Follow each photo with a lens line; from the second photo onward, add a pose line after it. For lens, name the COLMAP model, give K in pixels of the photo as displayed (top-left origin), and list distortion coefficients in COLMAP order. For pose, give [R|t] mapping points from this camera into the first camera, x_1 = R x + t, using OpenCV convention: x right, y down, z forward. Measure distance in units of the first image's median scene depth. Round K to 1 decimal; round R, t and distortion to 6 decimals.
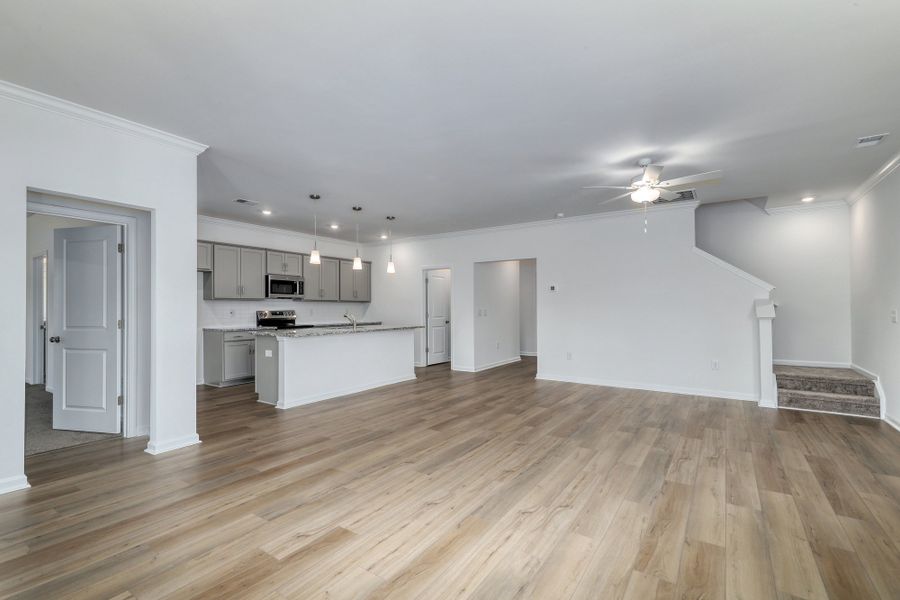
lens RADIAL K [[397.4, 0, 459.3], [0, 397.4, 302.1], [0, 0, 1]] dist [0.007388, -0.000091]
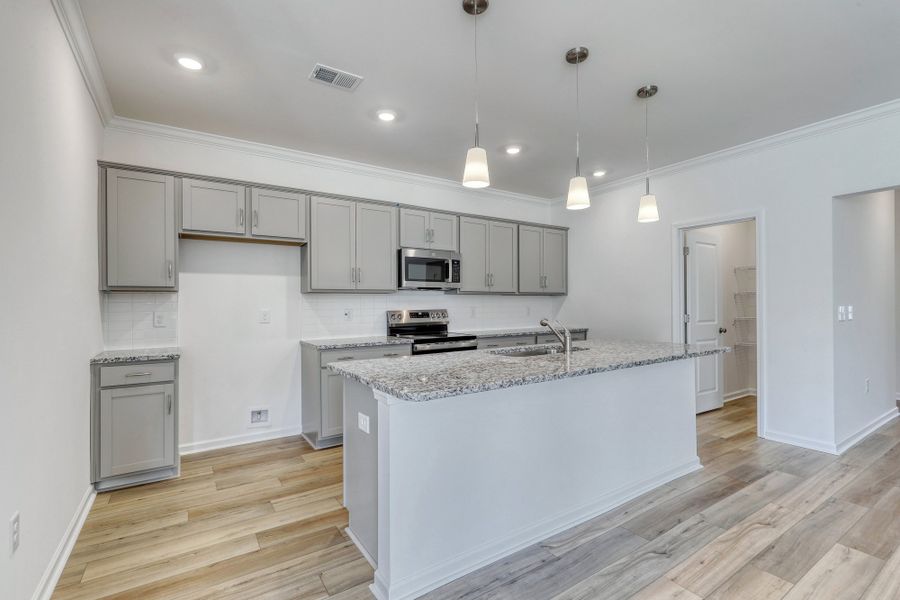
lens RADIAL K [[397.4, 0, 459.3], [0, 397.4, 302.1], [0, 0, 1]] dist [0.007388, -0.000091]
pose [[0.916092, -0.005441, -0.400932, -0.162215], [0.010453, 0.999892, 0.010317, 0.003914], [0.400833, -0.013642, 0.916050, 0.474552]]
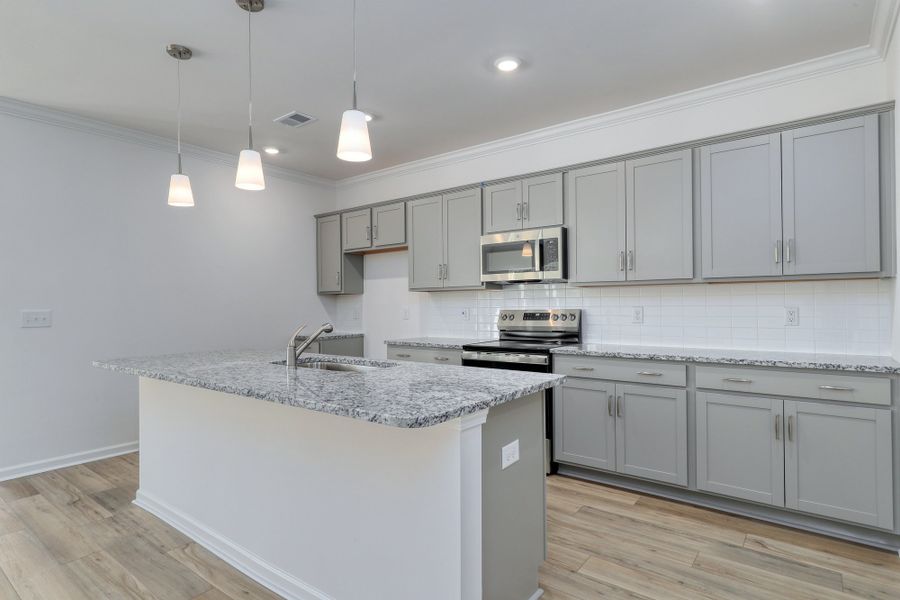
lens RADIAL K [[471.6, 0, 451.4], [0, 471.6, 301.0], [0, 0, 1]] dist [-0.000043, -0.000823]
pose [[-0.067871, -0.004252, -0.997685, 0.081367], [0.023183, 0.999714, -0.005838, 0.012254], [0.997425, -0.023525, -0.067753, 0.930818]]
